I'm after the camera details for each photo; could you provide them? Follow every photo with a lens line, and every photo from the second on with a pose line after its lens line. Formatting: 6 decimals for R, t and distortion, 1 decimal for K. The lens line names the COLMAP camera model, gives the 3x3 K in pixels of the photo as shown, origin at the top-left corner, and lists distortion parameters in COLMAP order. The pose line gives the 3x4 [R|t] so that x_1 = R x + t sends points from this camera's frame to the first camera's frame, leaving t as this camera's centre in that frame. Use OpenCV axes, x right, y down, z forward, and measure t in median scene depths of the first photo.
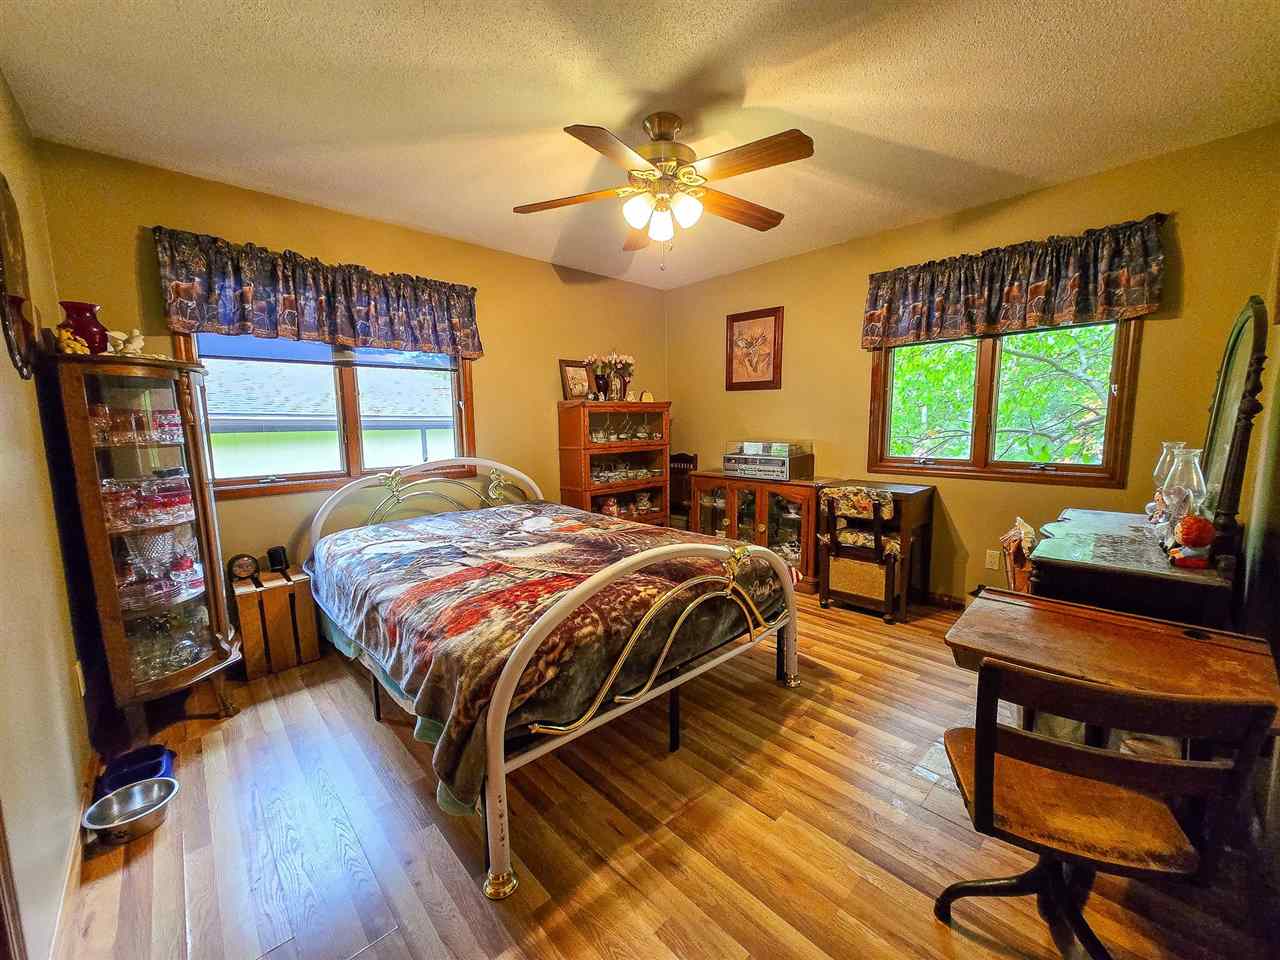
lens RADIAL K [[506.7, 0, 634.8], [0, 506.7, 482.4], [0, 0, 1]] dist [-0.001118, -0.000048]
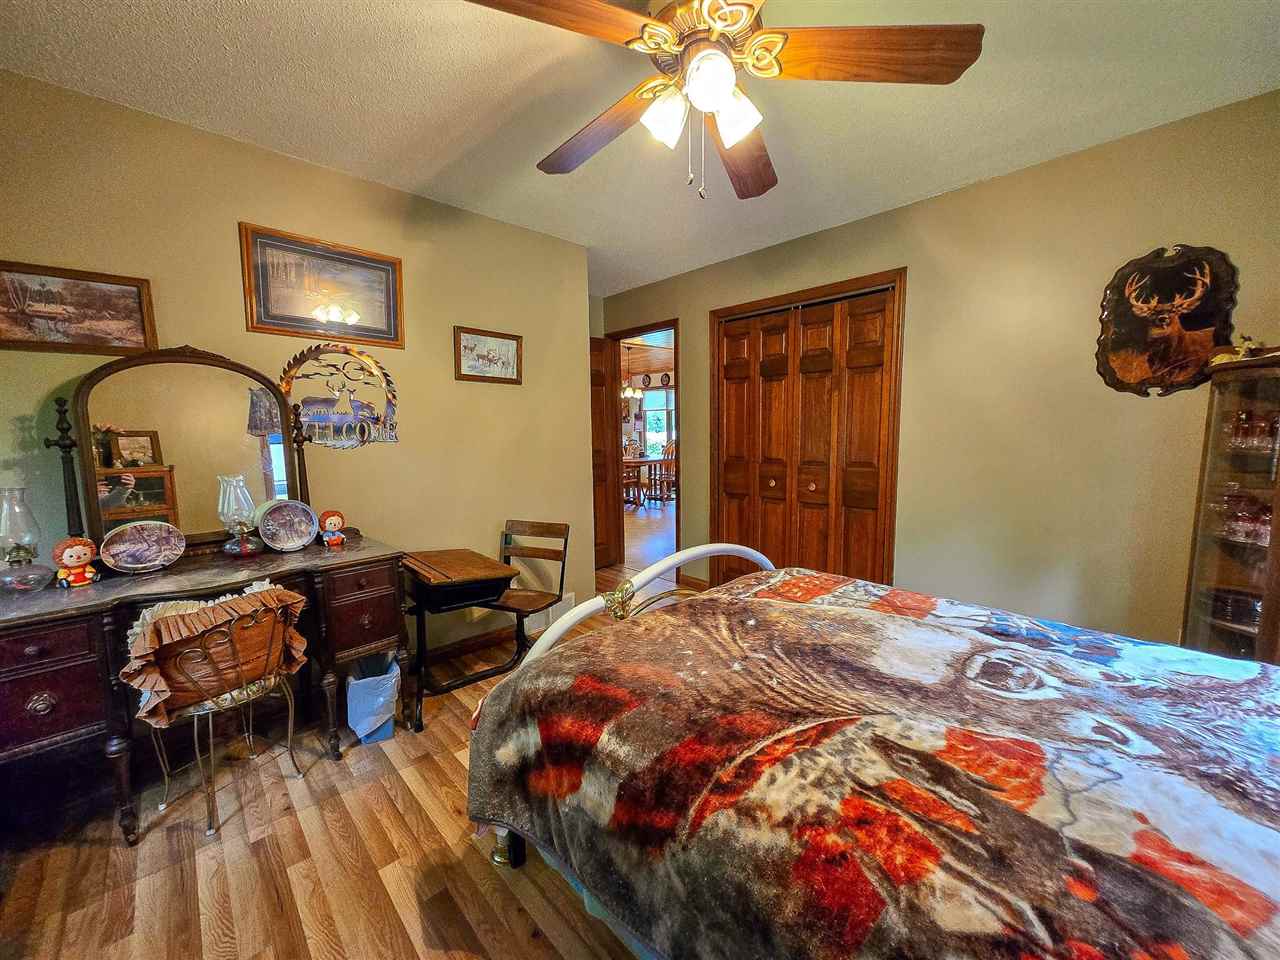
lens RADIAL K [[506.7, 0, 634.8], [0, 506.7, 482.4], [0, 0, 1]] dist [-0.001118, -0.000048]
pose [[-0.999242, 0.038309, -0.006956, 0.174669], [0.035523, 0.970130, 0.239972, -0.278210], [0.015941, 0.239543, -0.970755, 1.904559]]
